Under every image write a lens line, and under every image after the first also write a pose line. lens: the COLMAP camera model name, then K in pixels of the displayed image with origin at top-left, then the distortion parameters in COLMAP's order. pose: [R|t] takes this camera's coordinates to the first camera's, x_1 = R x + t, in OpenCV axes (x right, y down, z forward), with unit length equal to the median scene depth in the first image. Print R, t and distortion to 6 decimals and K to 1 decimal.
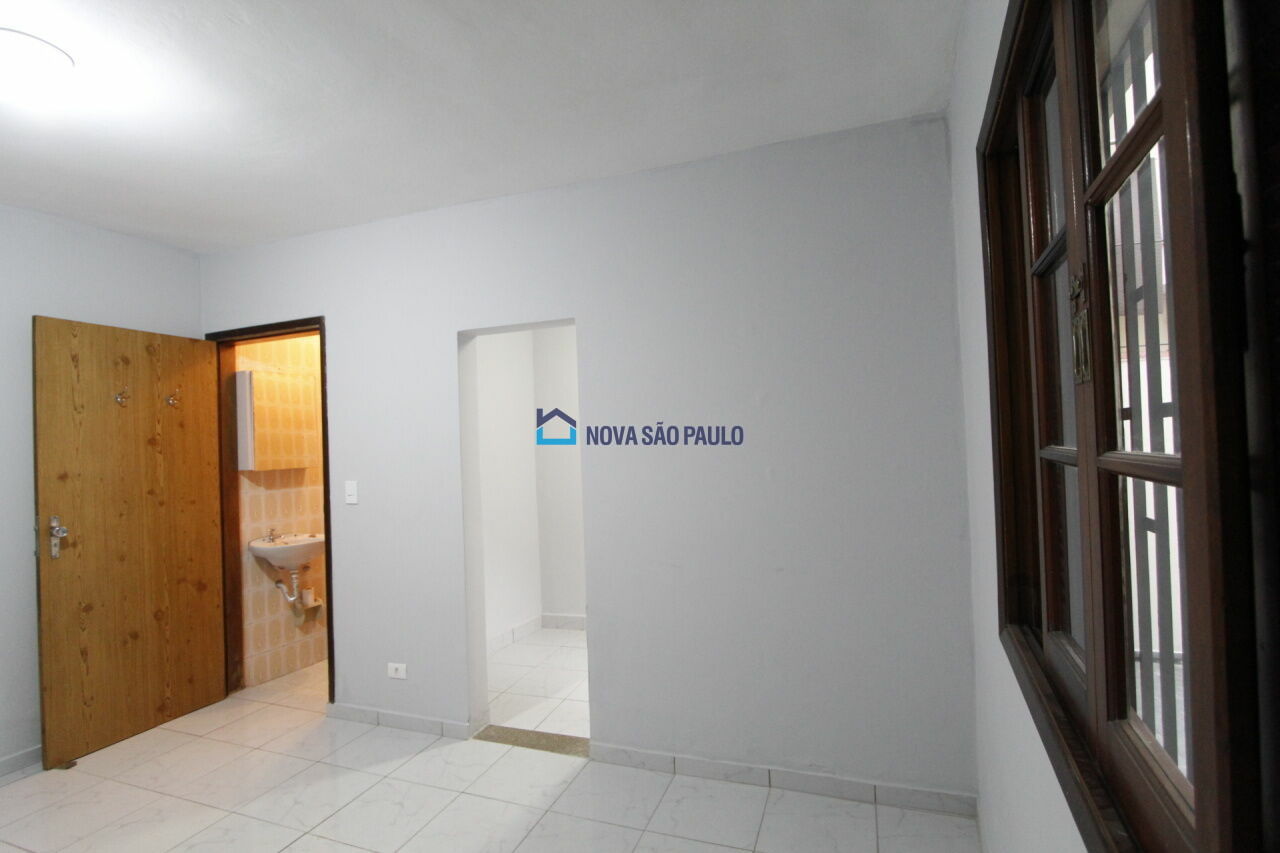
lens RADIAL K [[589.7, 0, 637.7], [0, 589.7, 434.1], [0, 0, 1]] dist [-0.014548, -0.000177]
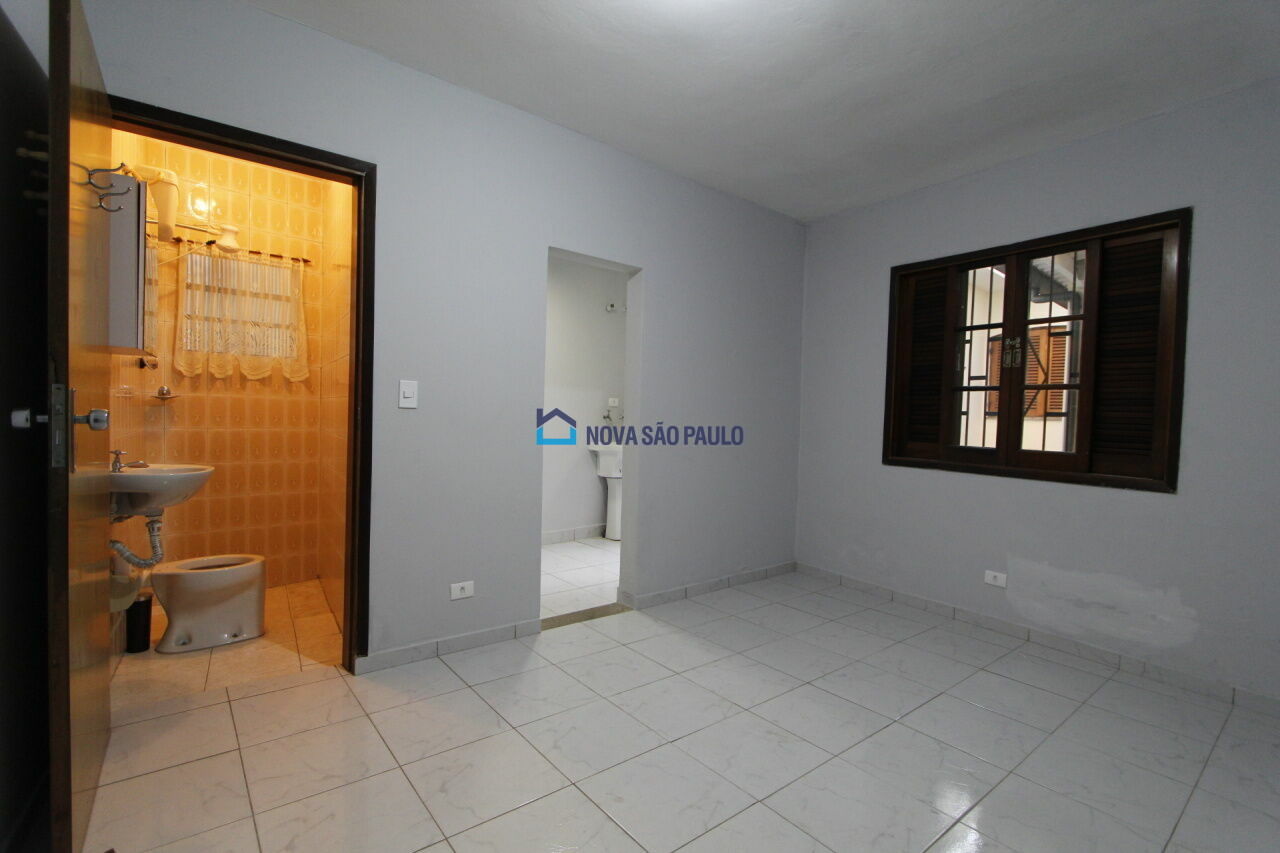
lens RADIAL K [[589.7, 0, 637.7], [0, 589.7, 434.1], [0, 0, 1]] dist [-0.014548, -0.000177]
pose [[0.517951, 0.024710, 0.855053, -0.993308], [-0.062482, 0.998005, 0.009008, 0.123173], [-0.853125, -0.058091, 0.518462, 0.277329]]
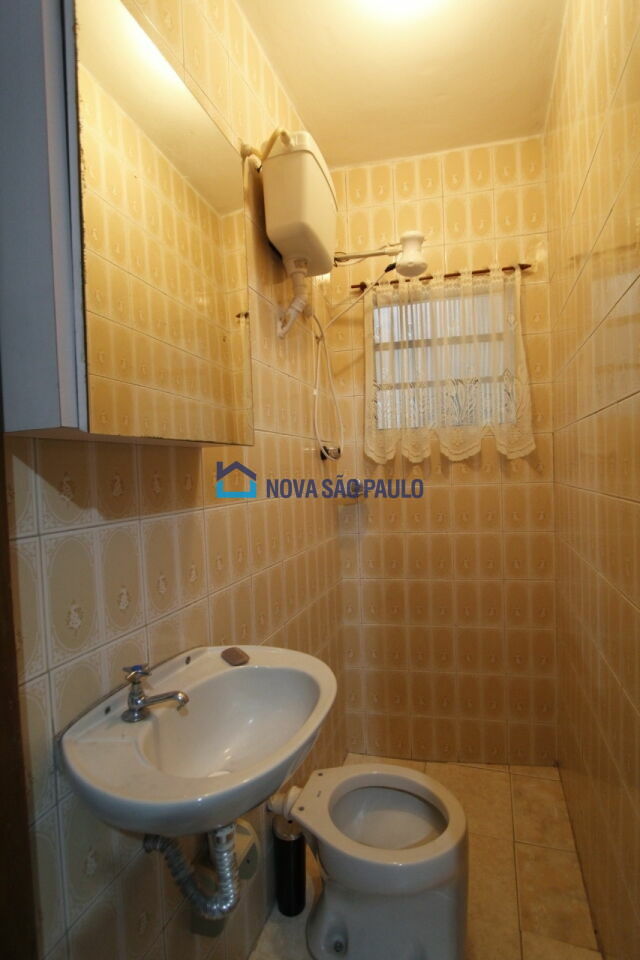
lens RADIAL K [[442.3, 0, 322.4], [0, 442.3, 485.0], [0, 0, 1]] dist [-0.014548, -0.000177]
pose [[0.996283, 0.001172, 0.086134, -0.645796], [-0.004865, 0.999077, 0.042669, 0.082743], [-0.086004, -0.042930, 0.995369, 0.925797]]
